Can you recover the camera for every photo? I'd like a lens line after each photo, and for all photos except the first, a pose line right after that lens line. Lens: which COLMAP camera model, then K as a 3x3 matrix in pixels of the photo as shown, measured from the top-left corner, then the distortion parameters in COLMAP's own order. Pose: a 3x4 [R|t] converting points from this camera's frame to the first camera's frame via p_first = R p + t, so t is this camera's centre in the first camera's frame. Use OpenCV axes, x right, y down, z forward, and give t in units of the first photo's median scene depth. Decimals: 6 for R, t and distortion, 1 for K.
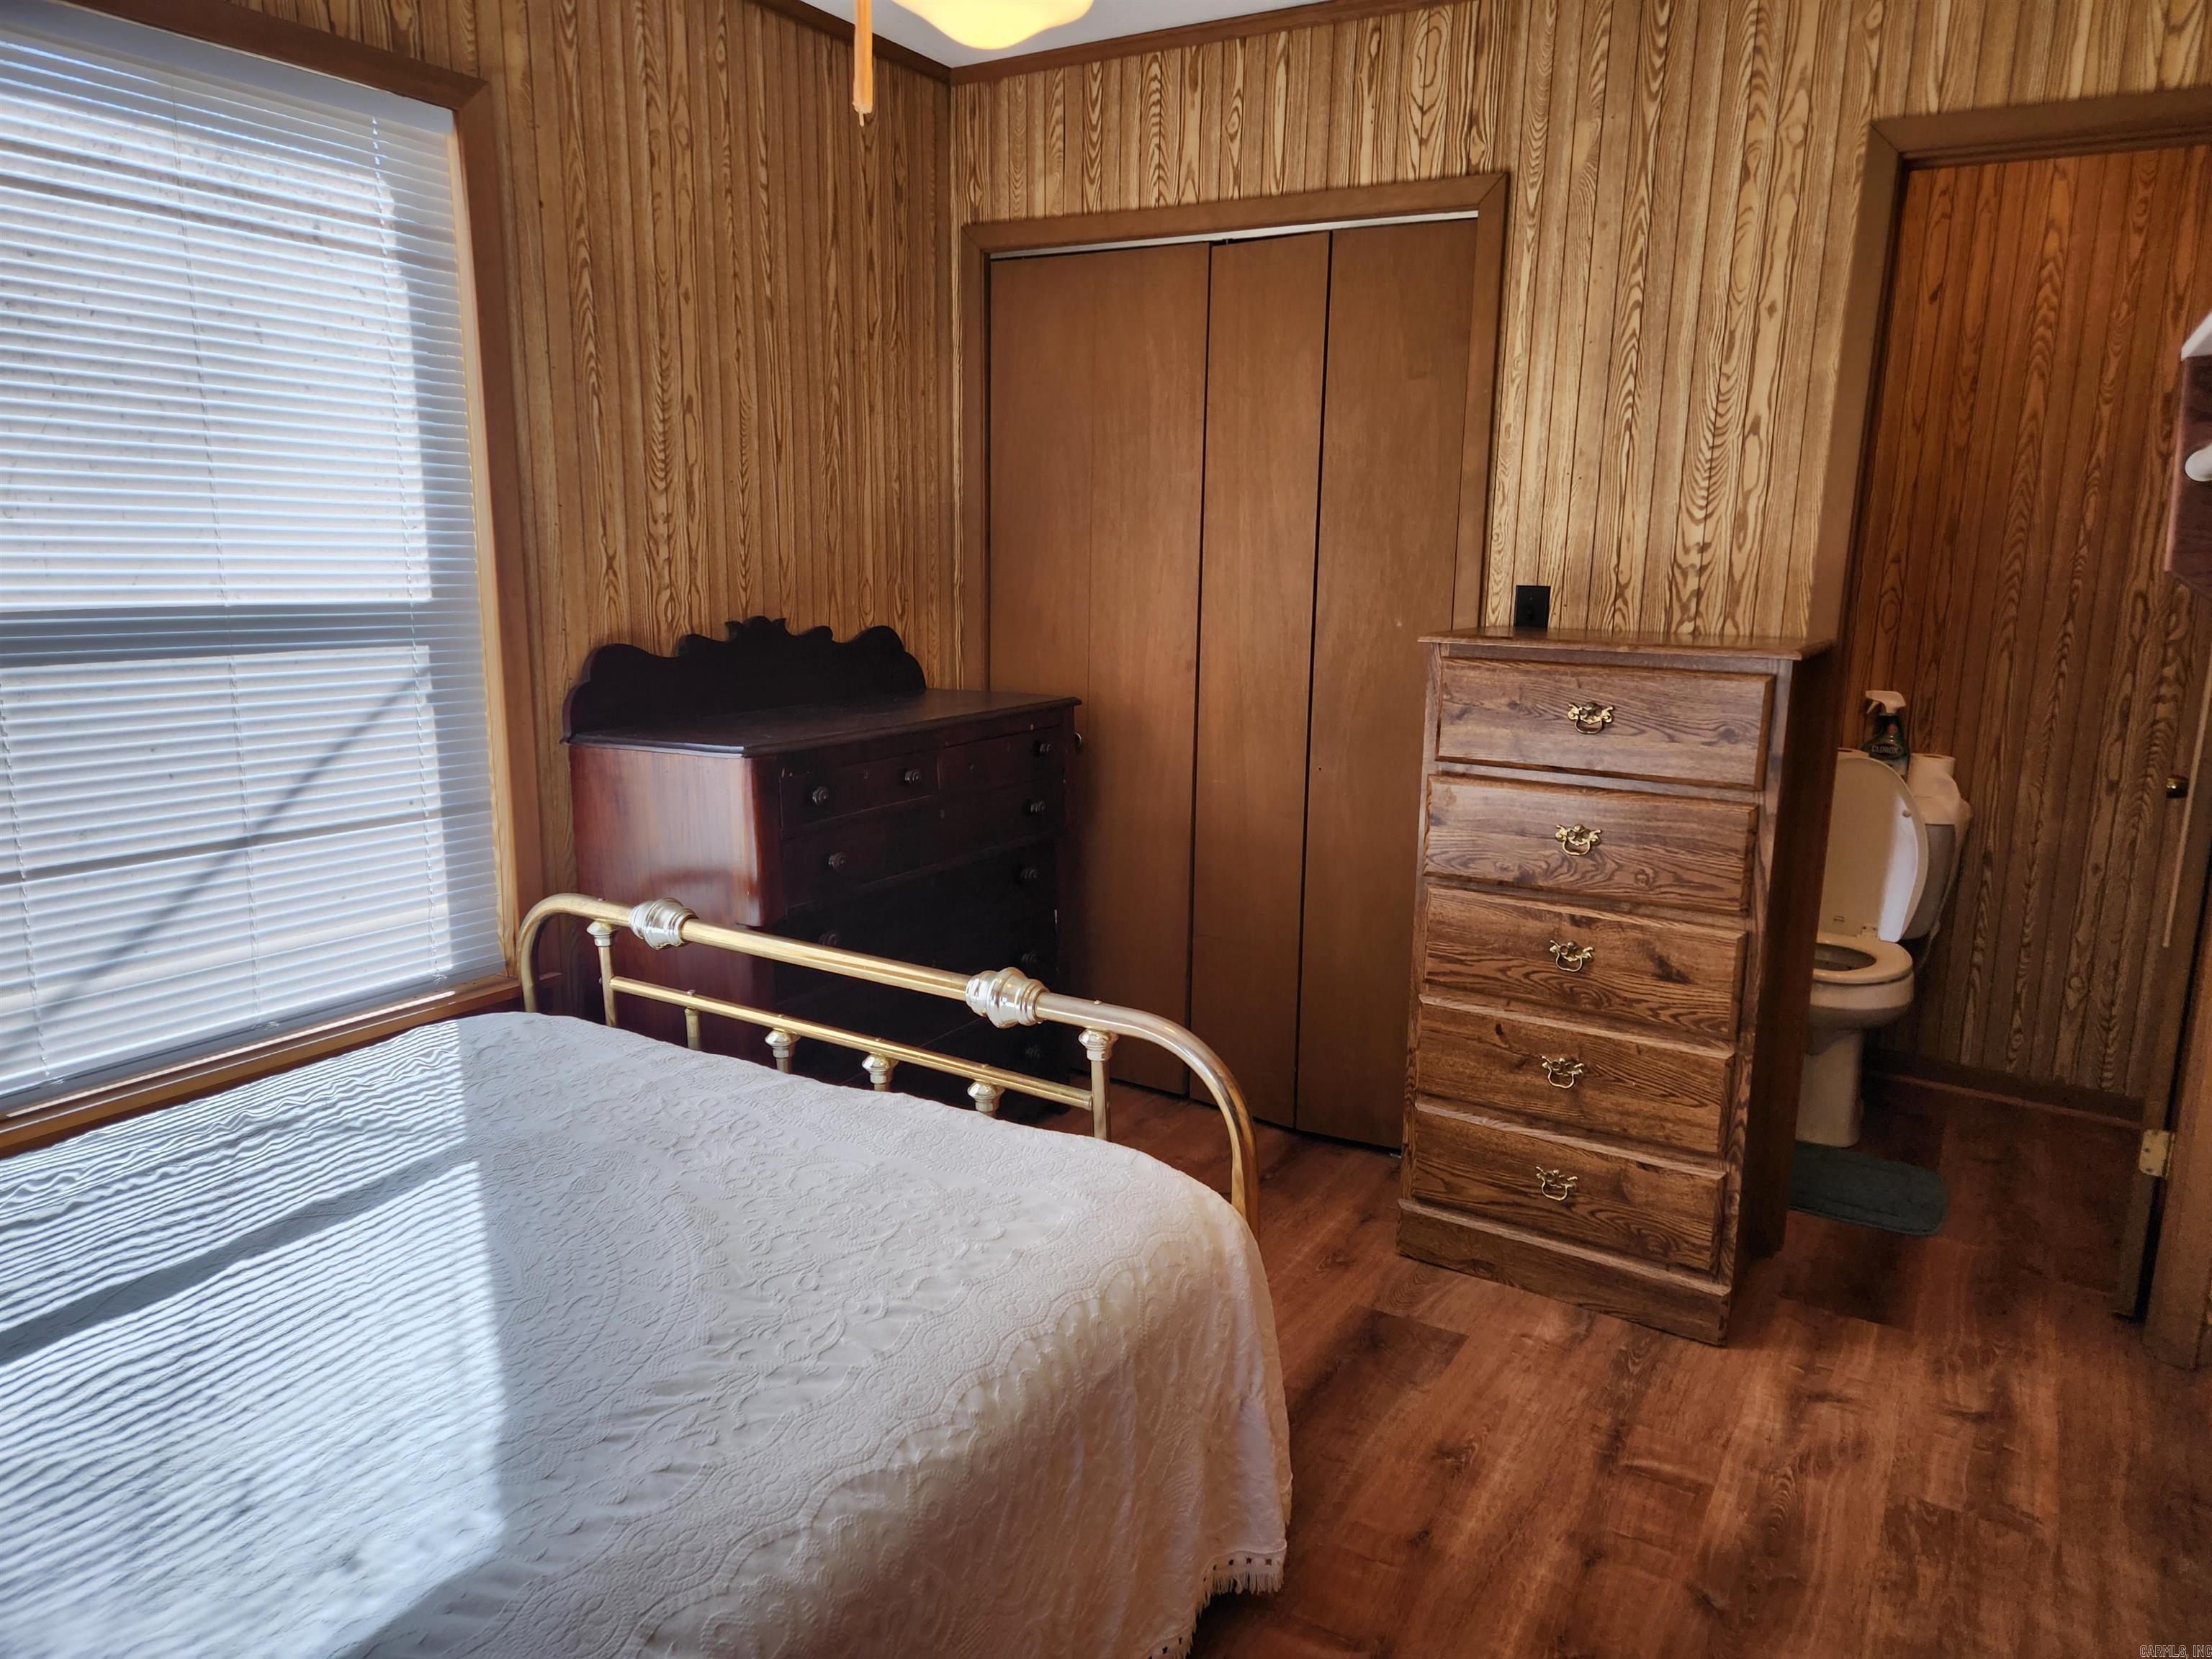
lens RADIAL K [[1469.9, 0, 1125.1], [0, 1469.9, 814.0], [0, 0, 1]] dist [0.083430, -0.064325]
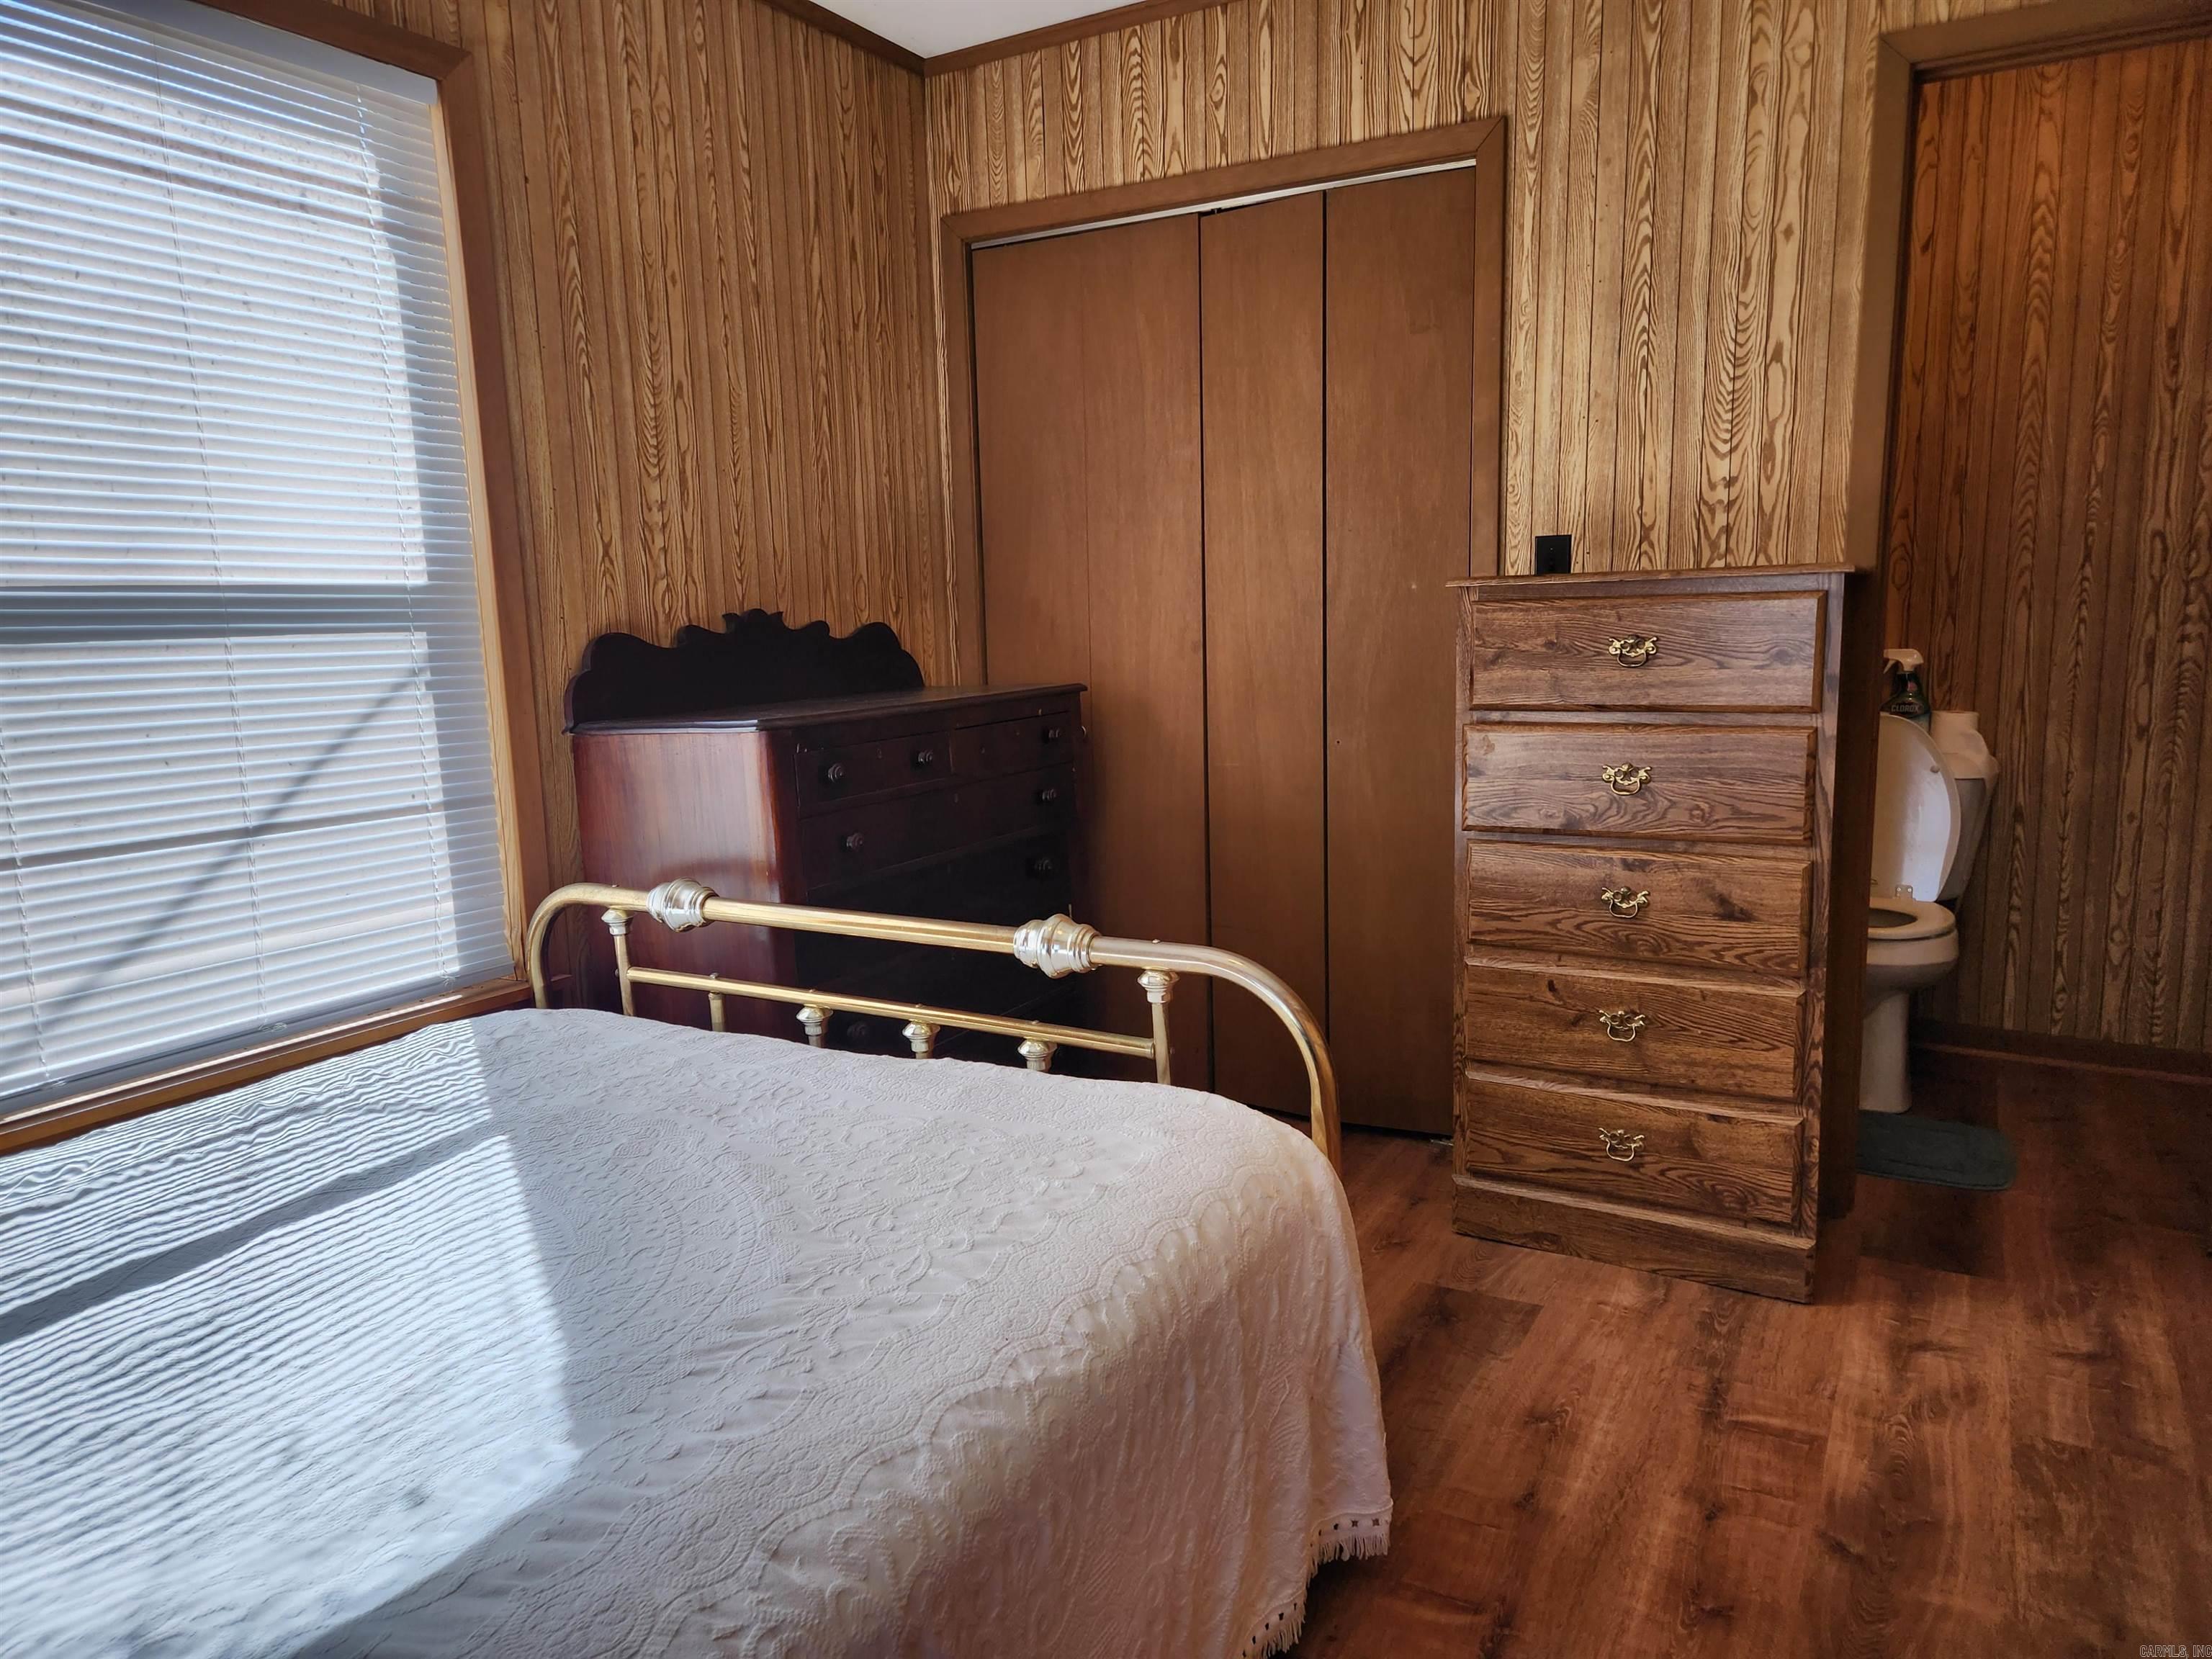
lens RADIAL K [[1469.9, 0, 1089.6], [0, 1469.9, 830.3], [0, 0, 1]] dist [0.083430, -0.064325]
pose [[0.998881, -0.046756, 0.007044, -0.058094], [0.046995, 0.998145, -0.038715, 0.082031], [-0.005220, 0.039003, 0.999225, 0.045371]]
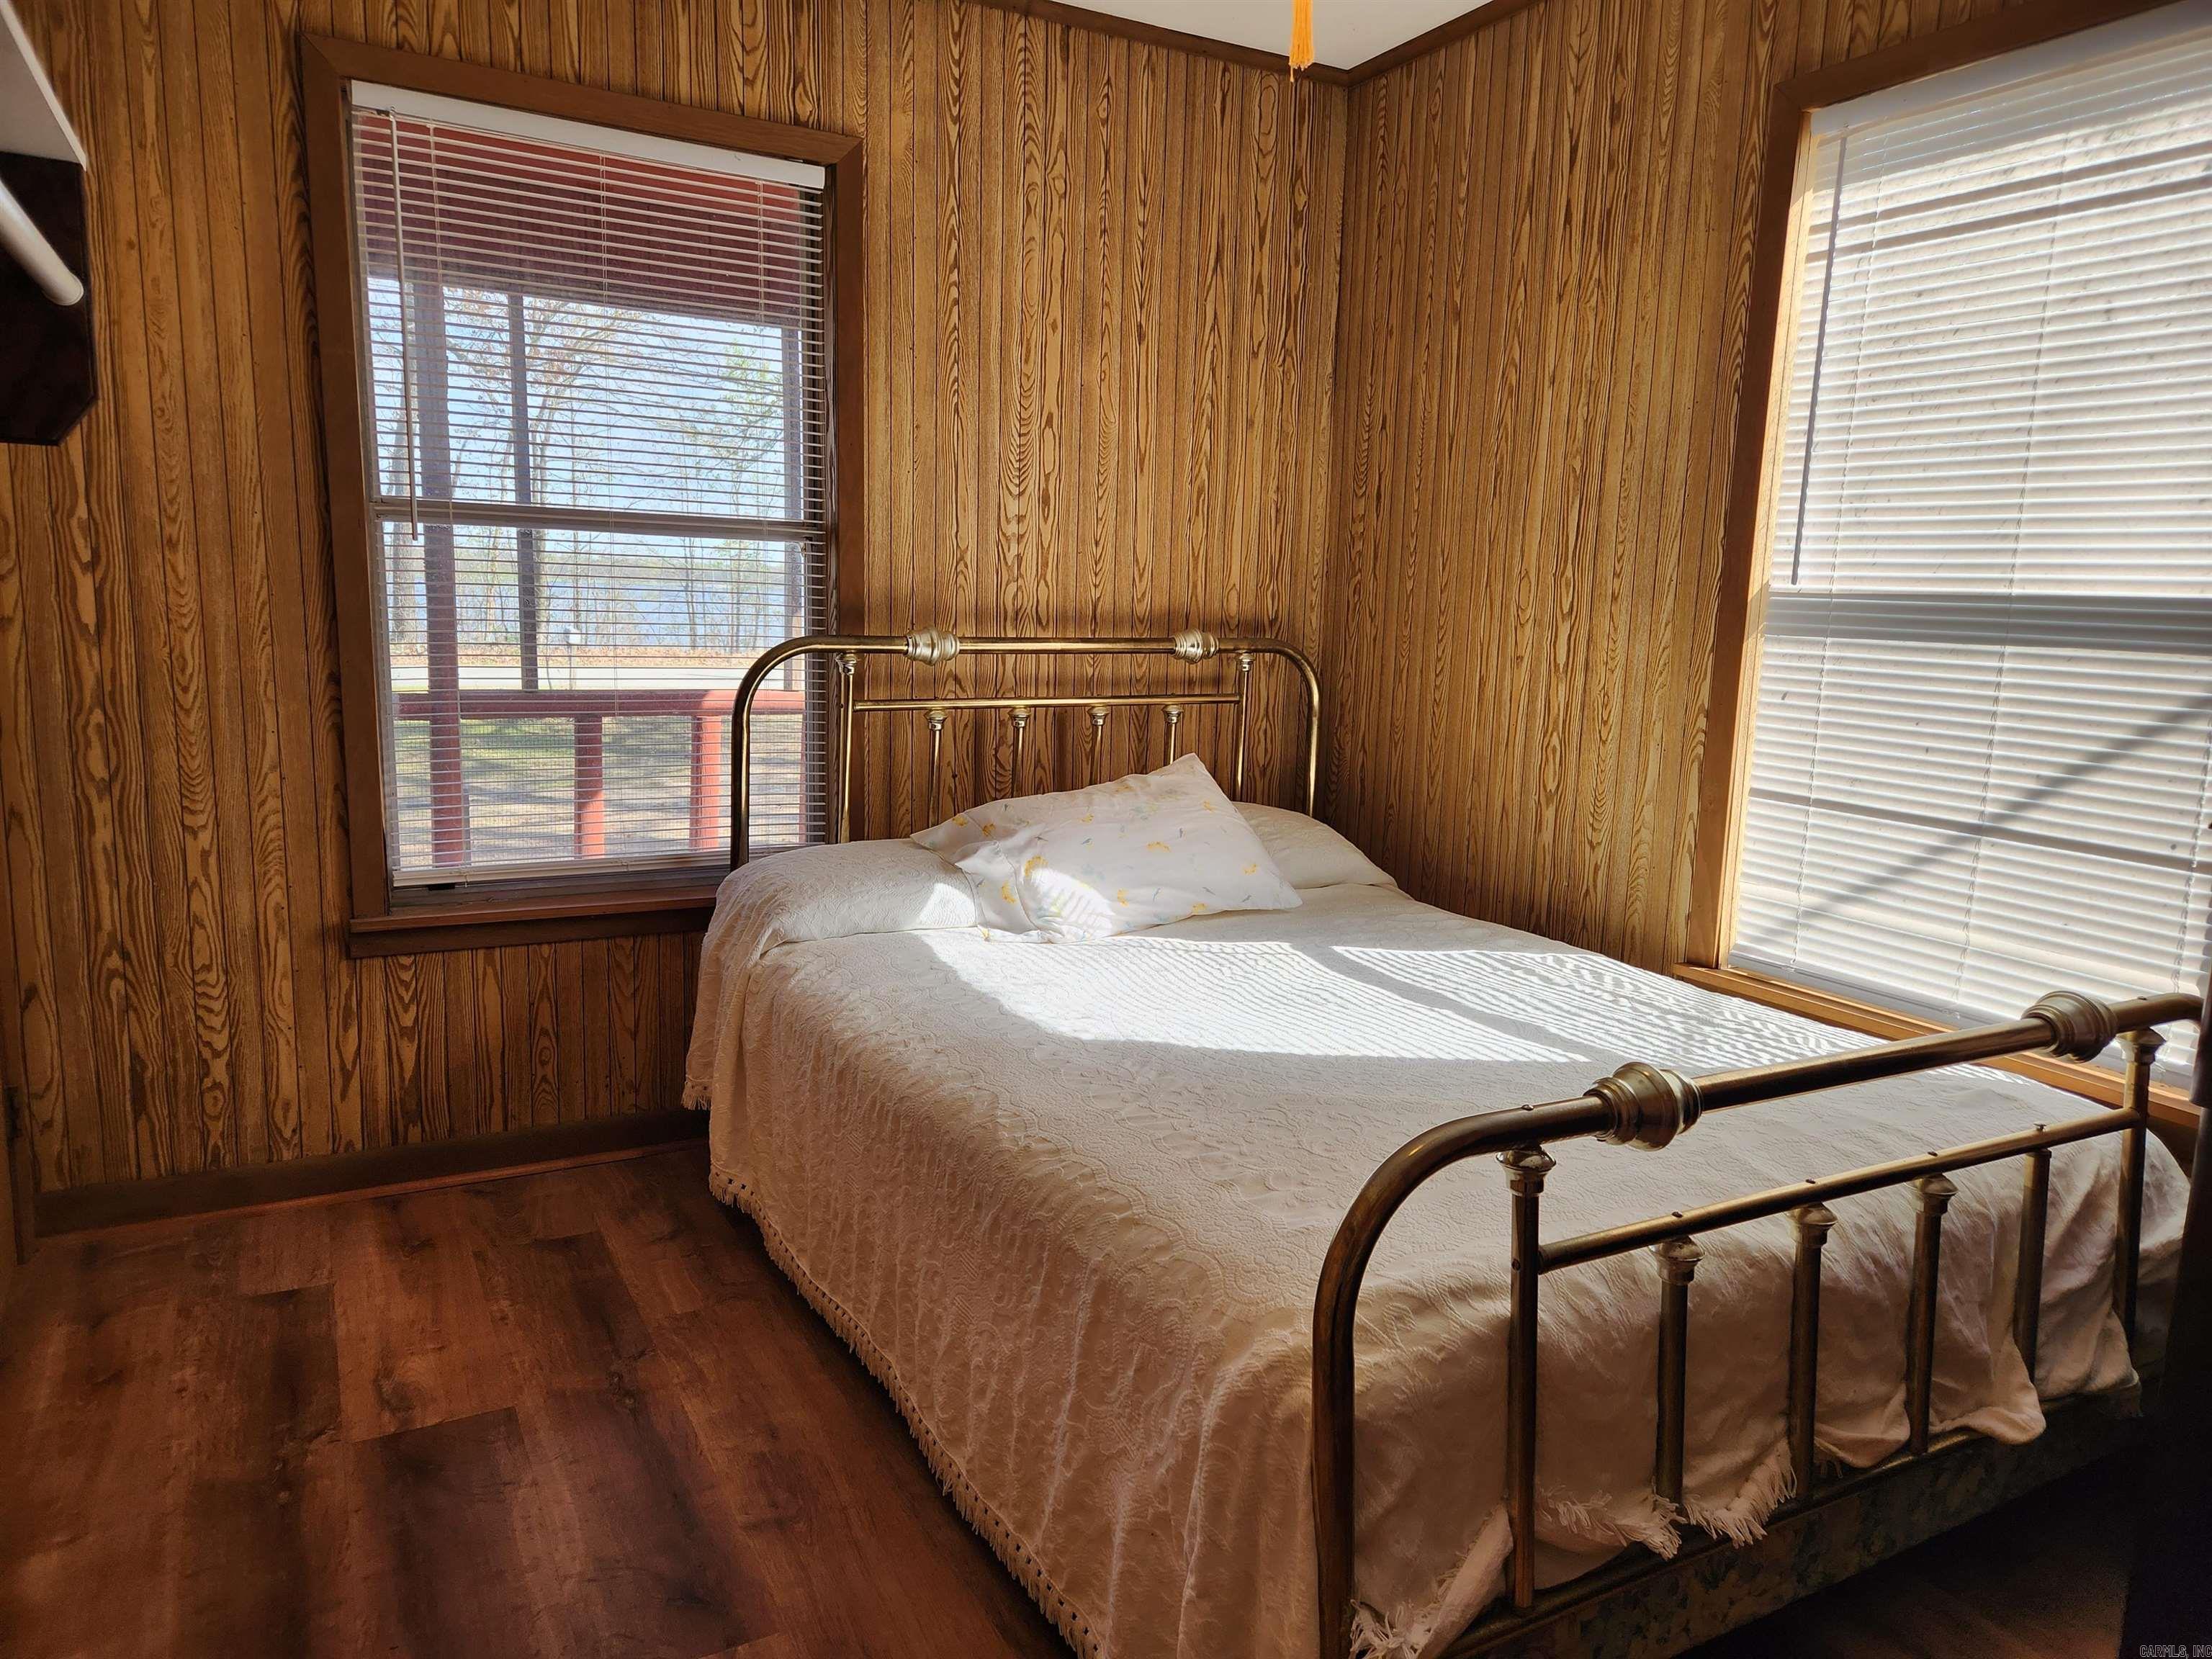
lens RADIAL K [[1469.9, 0, 1109.6], [0, 1469.9, 813.7], [0, 0, 1]] dist [0.083430, -0.064325]
pose [[-0.512640, 0.096828, -0.853126, 0.588719], [-0.195864, 0.954234, 0.225998, -0.108062], [0.835965, 0.282953, -0.470213, 1.011974]]
